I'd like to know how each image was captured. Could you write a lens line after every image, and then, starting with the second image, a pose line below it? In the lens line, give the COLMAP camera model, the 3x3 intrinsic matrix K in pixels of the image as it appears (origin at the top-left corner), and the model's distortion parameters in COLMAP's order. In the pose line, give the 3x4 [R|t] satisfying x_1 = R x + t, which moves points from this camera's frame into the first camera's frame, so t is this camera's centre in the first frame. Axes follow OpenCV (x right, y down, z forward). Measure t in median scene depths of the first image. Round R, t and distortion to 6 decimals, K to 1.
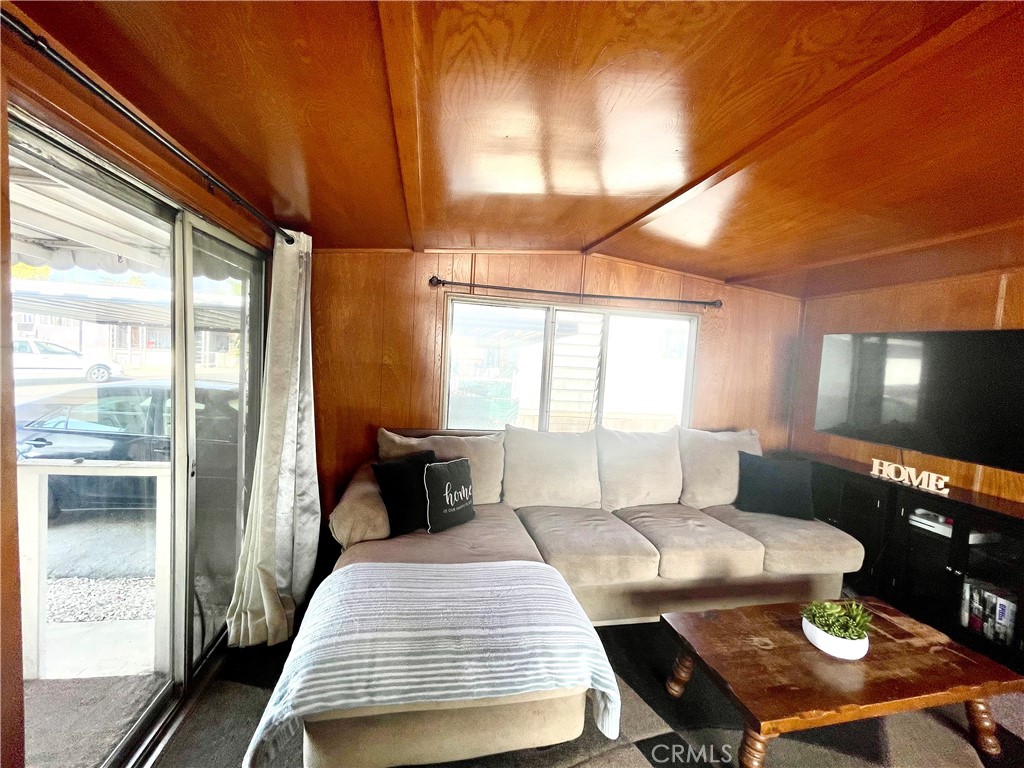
lens RADIAL K [[410.9, 0, 512.0], [0, 410.9, 384.0], [0, 0, 1]] dist [-0.001388, 0.000210]
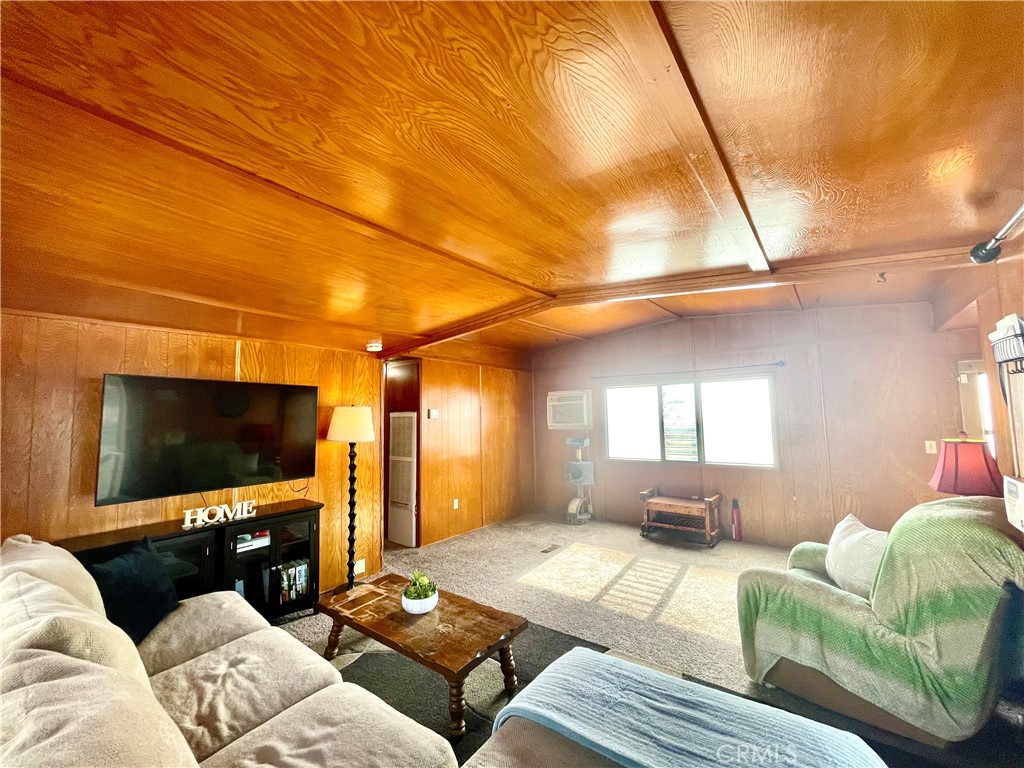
lens RADIAL K [[414.5, 0, 512.0], [0, 414.5, 384.0], [0, 0, 1]] dist [-0.000302, 0.000198]
pose [[-0.661210, 0.011752, 0.750109, -0.383890], [0.029109, 0.999526, 0.009999, -0.111074], [-0.749636, 0.028446, -0.661239, 1.212320]]
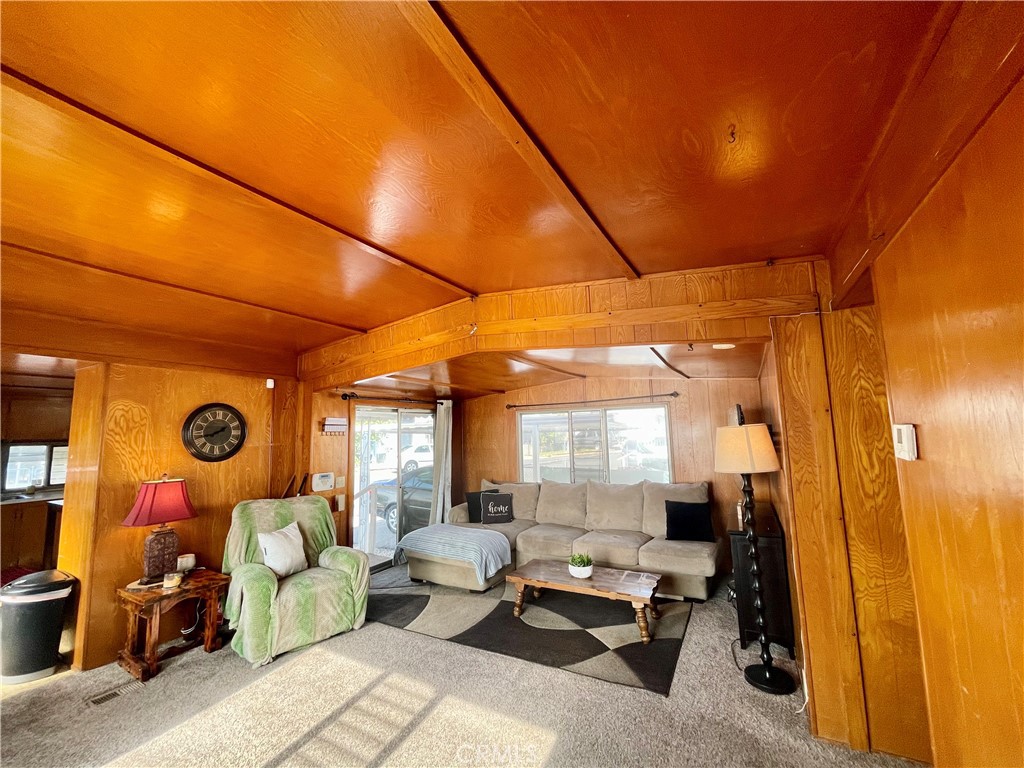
lens RADIAL K [[417.5, 0, 512.0], [0, 417.5, 384.0], [0, 0, 1]] dist [-0.000001, 0.000045]
pose [[0.759939, -0.149316, -0.632611, 1.433277], [0.025917, 0.979444, -0.200046, 0.069669], [0.649477, 0.135628, 0.748188, -0.691026]]
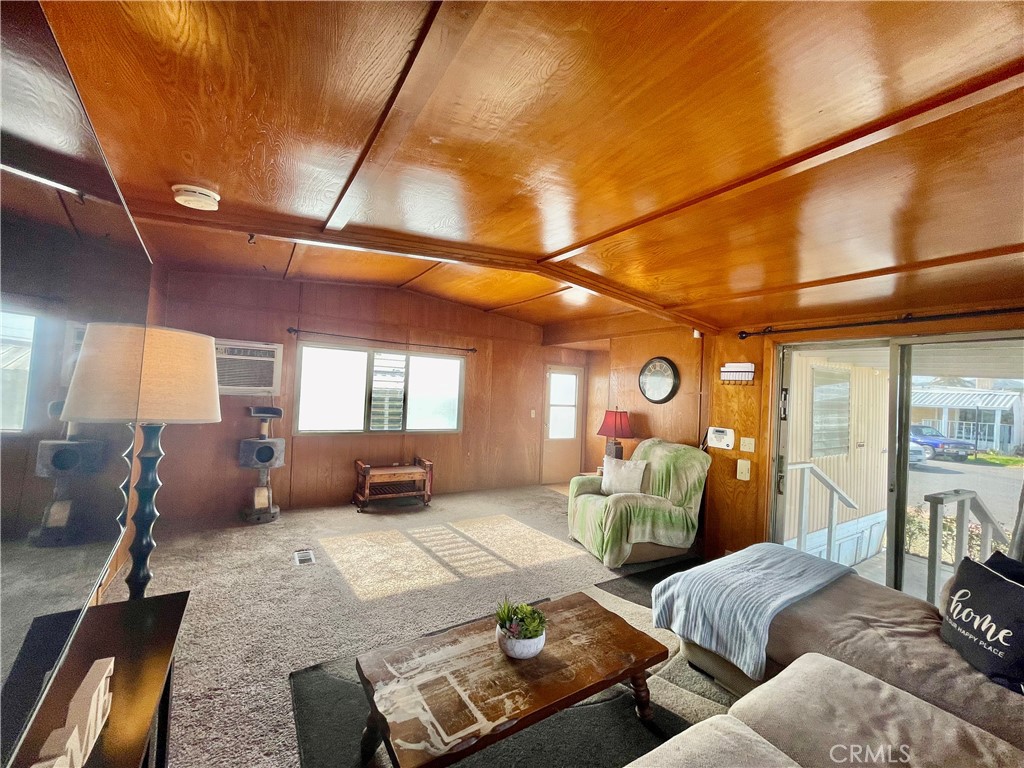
lens RADIAL K [[414.5, 0, 512.0], [0, 414.5, 384.0], [0, 0, 1]] dist [-0.000302, 0.000198]
pose [[-0.926799, -0.113461, -0.358009, 0.892416], [-0.130059, 0.991250, 0.022543, -0.033668], [0.352319, 0.067455, -0.933446, 1.376345]]
